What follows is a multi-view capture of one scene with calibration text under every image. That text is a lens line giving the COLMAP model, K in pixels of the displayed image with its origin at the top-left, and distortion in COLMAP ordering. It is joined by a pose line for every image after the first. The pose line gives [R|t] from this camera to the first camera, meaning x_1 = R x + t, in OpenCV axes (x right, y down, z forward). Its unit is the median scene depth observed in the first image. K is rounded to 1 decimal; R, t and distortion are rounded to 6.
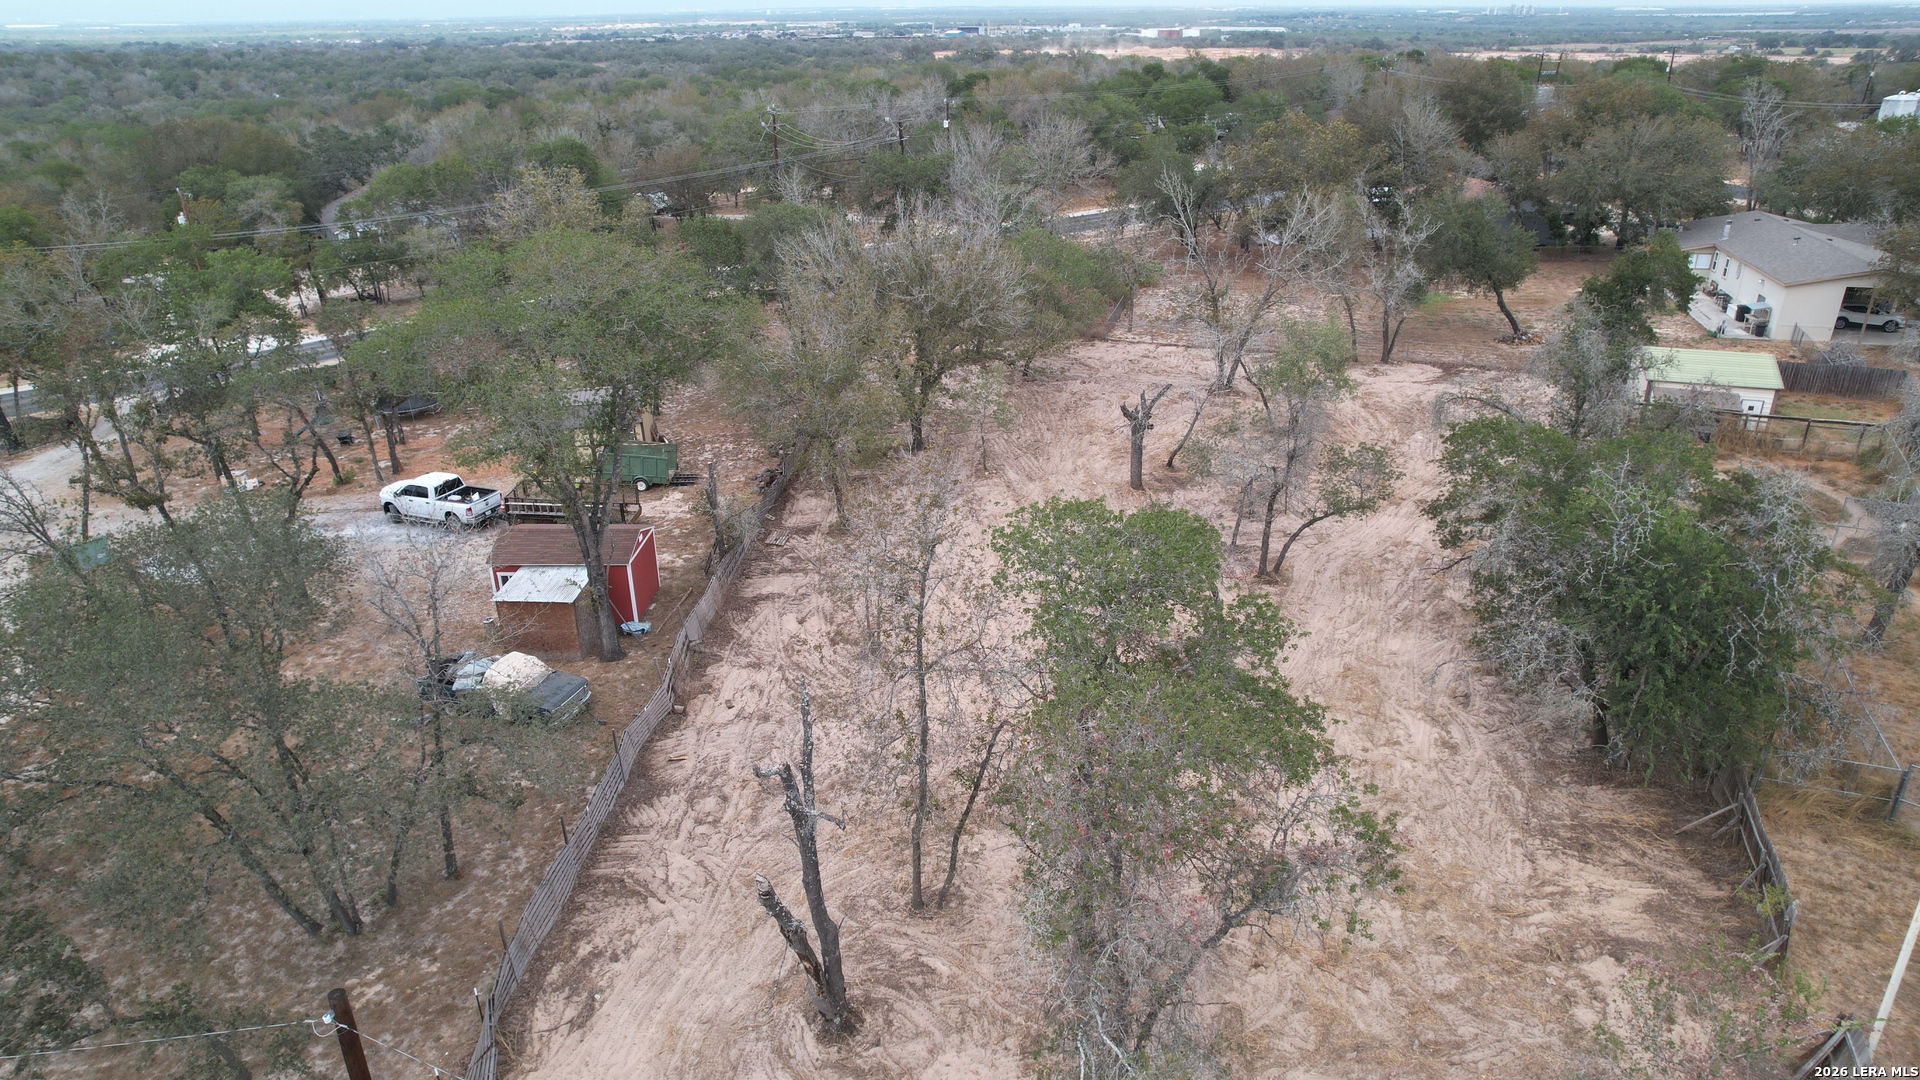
lens RADIAL K [[1202.9, 0, 960.0], [0, 1202.9, 540.0], [0, 0, 1]] dist [-0.087736, 0.072341]
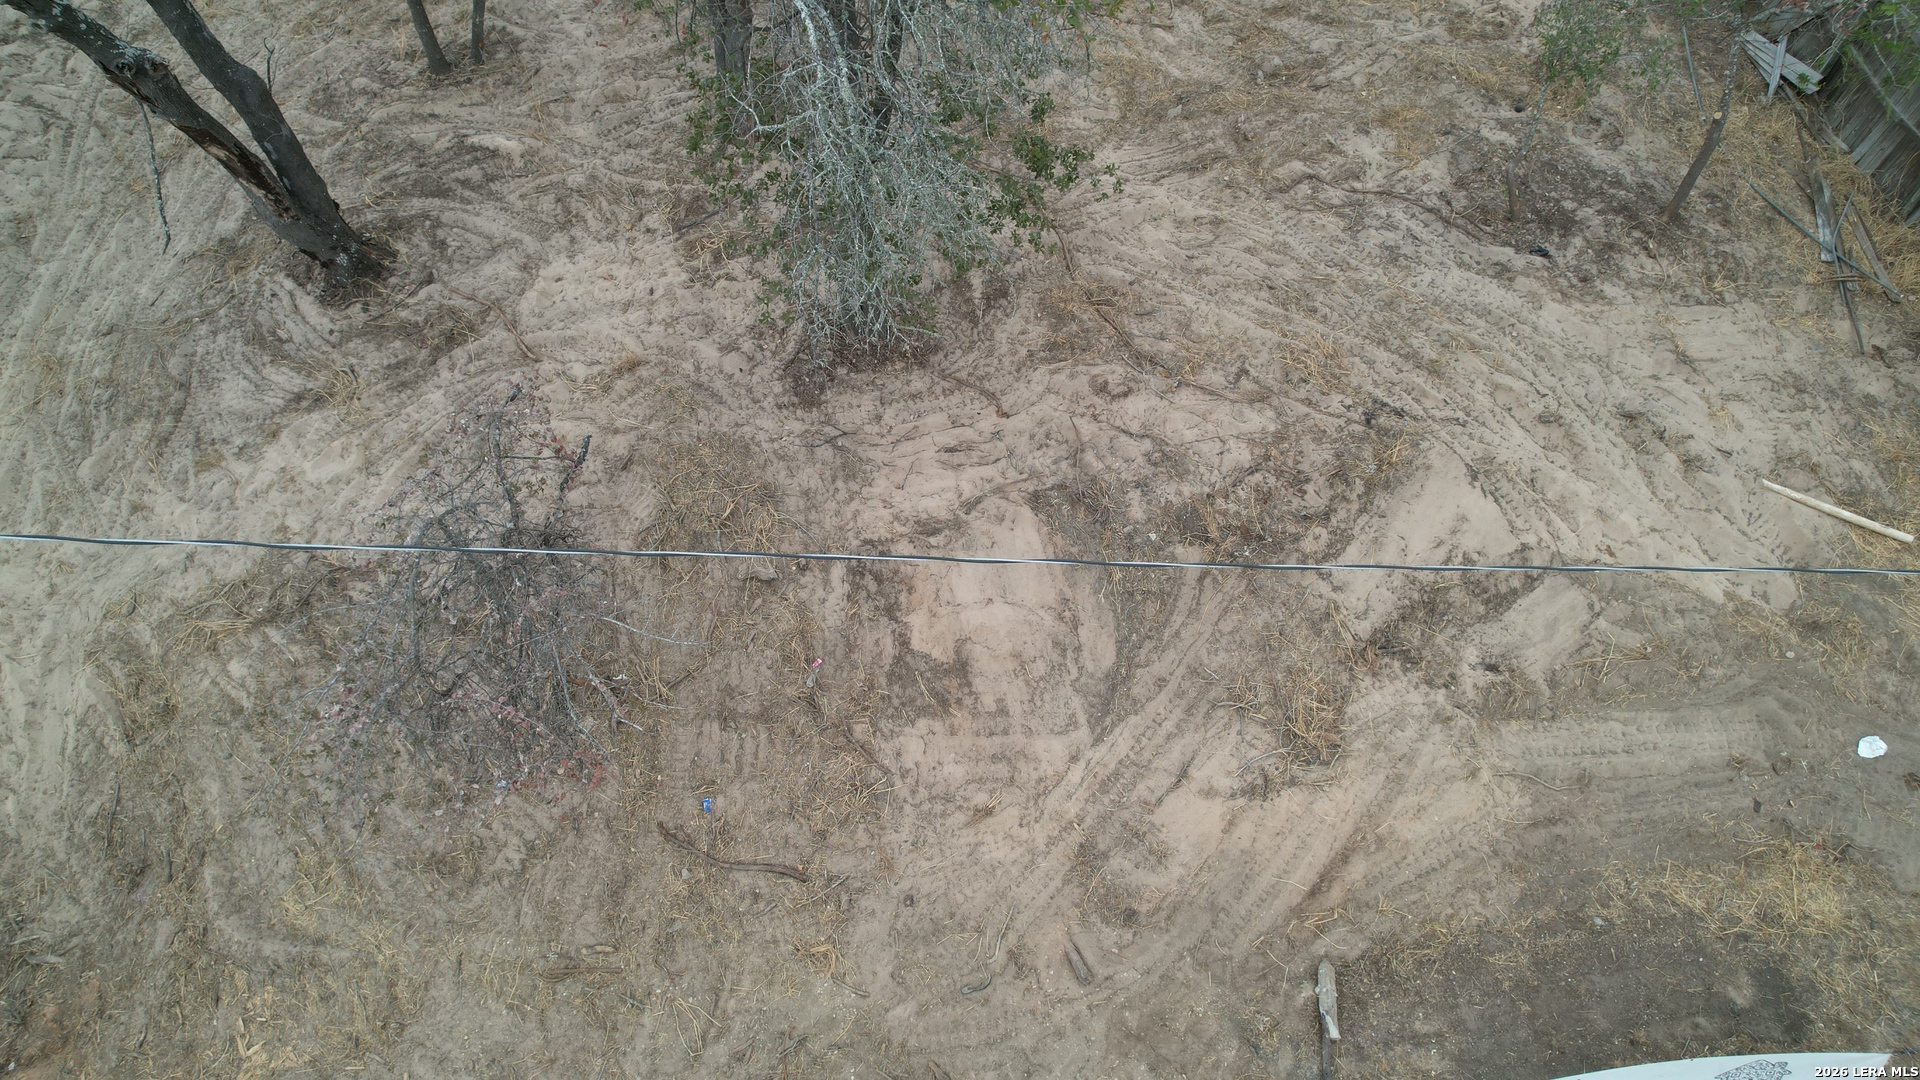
lens RADIAL K [[1202.9, 0, 960.0], [0, 1202.9, 540.0], [0, 0, 1]] dist [-0.087736, 0.072341]
pose [[0.928325, -0.298510, 0.221594, 0.005052], [0.135474, 0.826694, 0.546099, 0.245194], [-0.346207, -0.476937, 0.807881, 0.377389]]
